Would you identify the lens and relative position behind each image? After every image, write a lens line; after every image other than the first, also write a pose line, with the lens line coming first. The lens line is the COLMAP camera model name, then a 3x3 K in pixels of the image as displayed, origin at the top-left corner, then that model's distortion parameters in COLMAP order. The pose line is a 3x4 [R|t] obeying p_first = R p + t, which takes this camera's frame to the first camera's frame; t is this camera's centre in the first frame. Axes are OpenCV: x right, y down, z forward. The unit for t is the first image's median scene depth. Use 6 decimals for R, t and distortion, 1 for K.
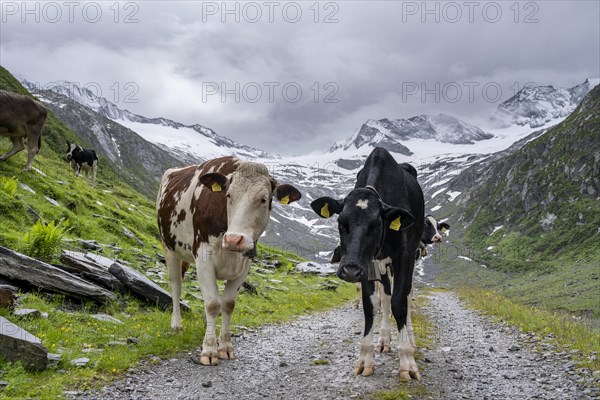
lens RADIAL K [[646.7, 0, 298.0], [0, 646.7, 200.7], [0, 0, 1]] dist [0.009058, 0.018596]
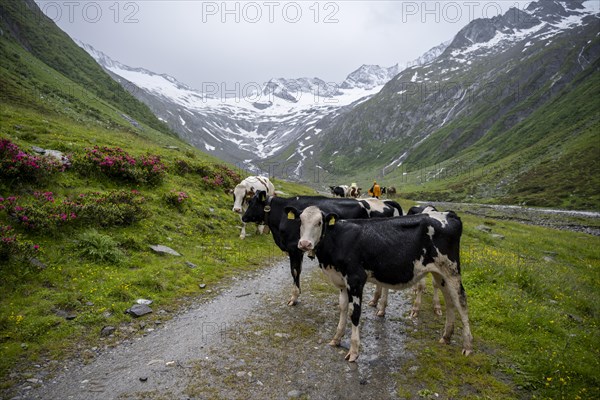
lens RADIAL K [[399.3, 0, 297.6], [0, 399.3, 200.6], [0, 0, 1]] dist [-0.001412, 0.004450]
pose [[0.983253, 0.013710, 0.181730, -0.012208], [-0.047915, 0.981533, 0.185197, -0.012400], [-0.175834, -0.190803, 0.965752, -0.076625]]
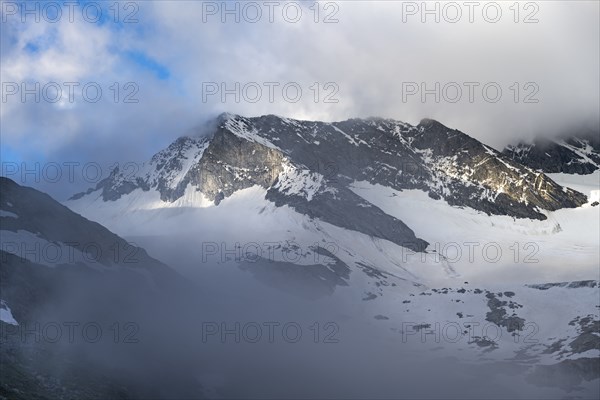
lens RADIAL K [[1508.4, 0, 300.0], [0, 1508.4, 200.0], [0, 0, 1]] dist [-0.000504, 0.248031]
pose [[0.908505, 0.059597, 0.413603, -0.253071], [-0.055500, 0.998218, -0.021925, -0.084333], [-0.414173, -0.003036, 0.910193, 0.319368]]
